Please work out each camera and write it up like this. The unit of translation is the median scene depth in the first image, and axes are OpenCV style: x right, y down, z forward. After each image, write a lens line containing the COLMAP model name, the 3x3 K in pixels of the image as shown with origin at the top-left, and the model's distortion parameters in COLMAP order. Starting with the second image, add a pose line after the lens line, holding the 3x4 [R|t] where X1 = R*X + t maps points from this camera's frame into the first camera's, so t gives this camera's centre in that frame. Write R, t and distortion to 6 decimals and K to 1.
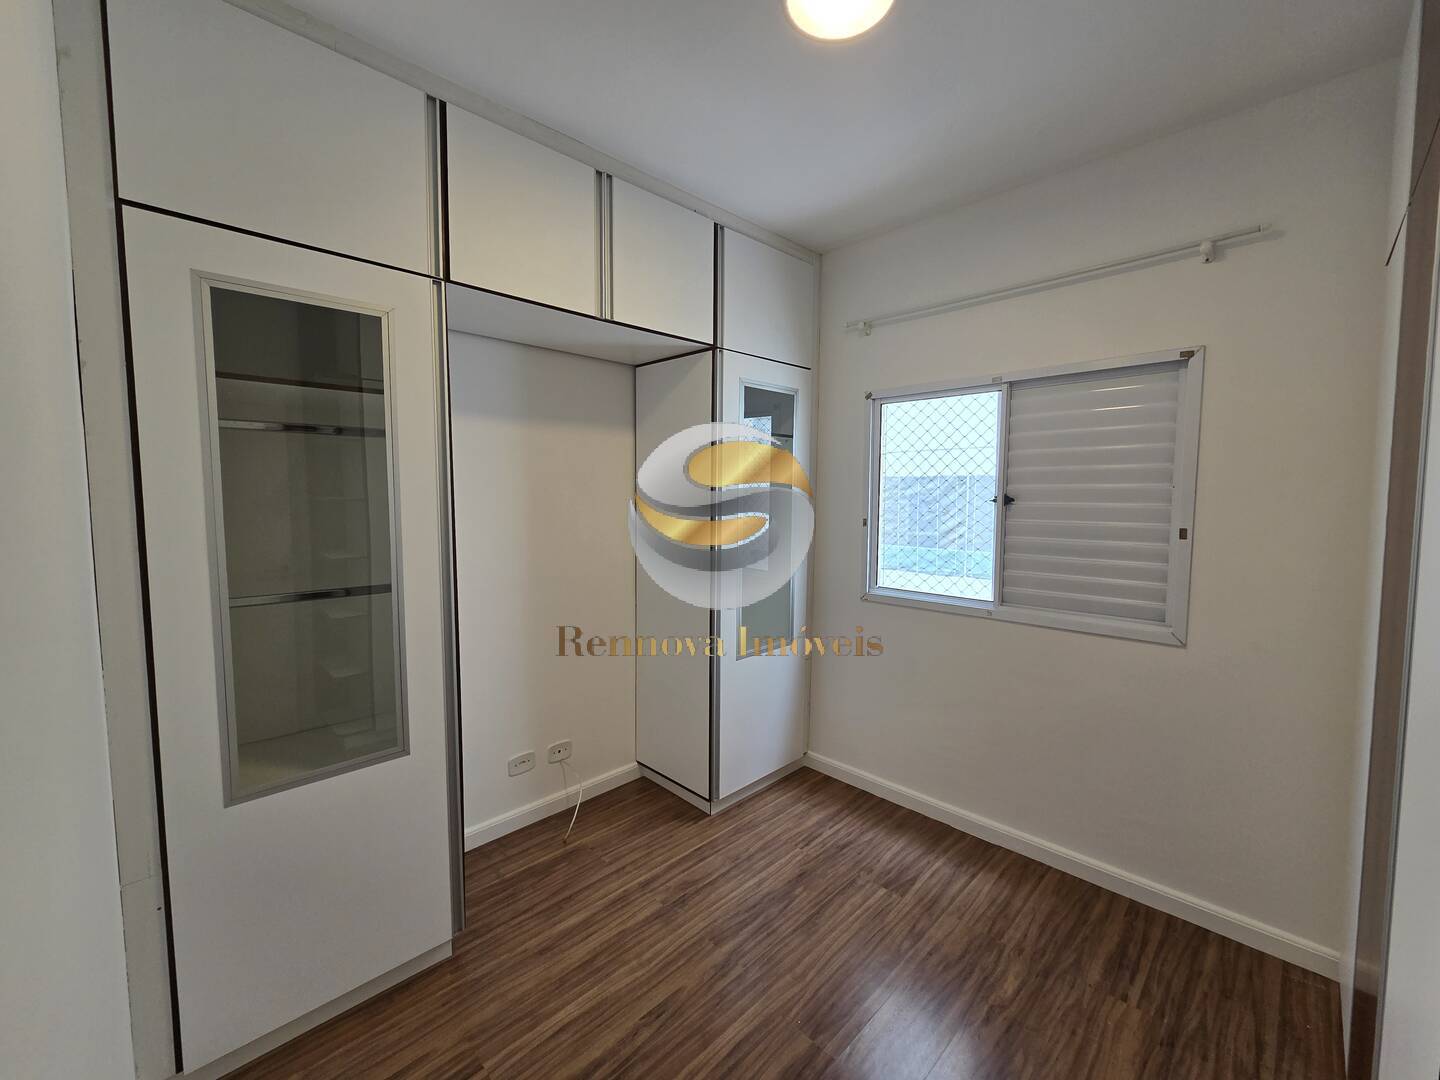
lens RADIAL K [[588.3, 0, 717.1], [0, 588.3, 536.4], [0, 0, 1]] dist [0.003068, -0.000634]
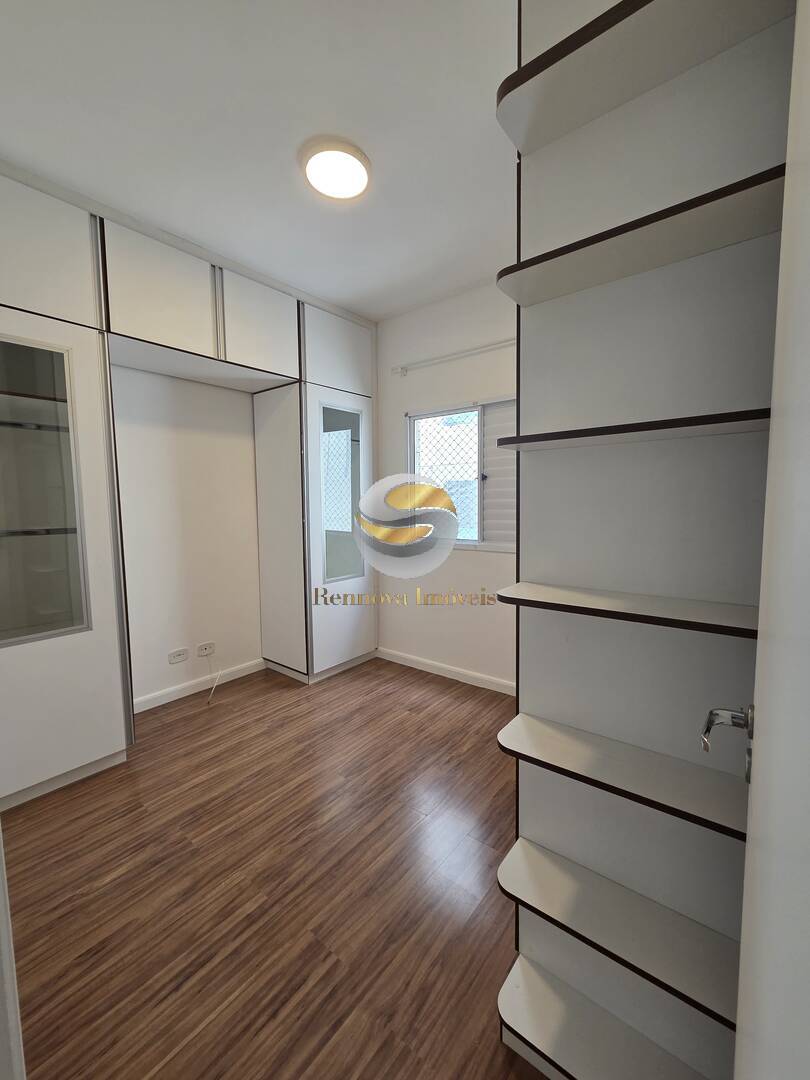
lens RADIAL K [[441.2, 0, 408.1], [0, 441.2, 539.3], [0, 0, 1]] dist [0.003068, -0.000634]
pose [[0.993125, -0.022589, 0.114855, 0.138581], [0.020910, 0.999656, 0.015802, 0.087411], [-0.115172, -0.013291, 0.993257, -0.201620]]
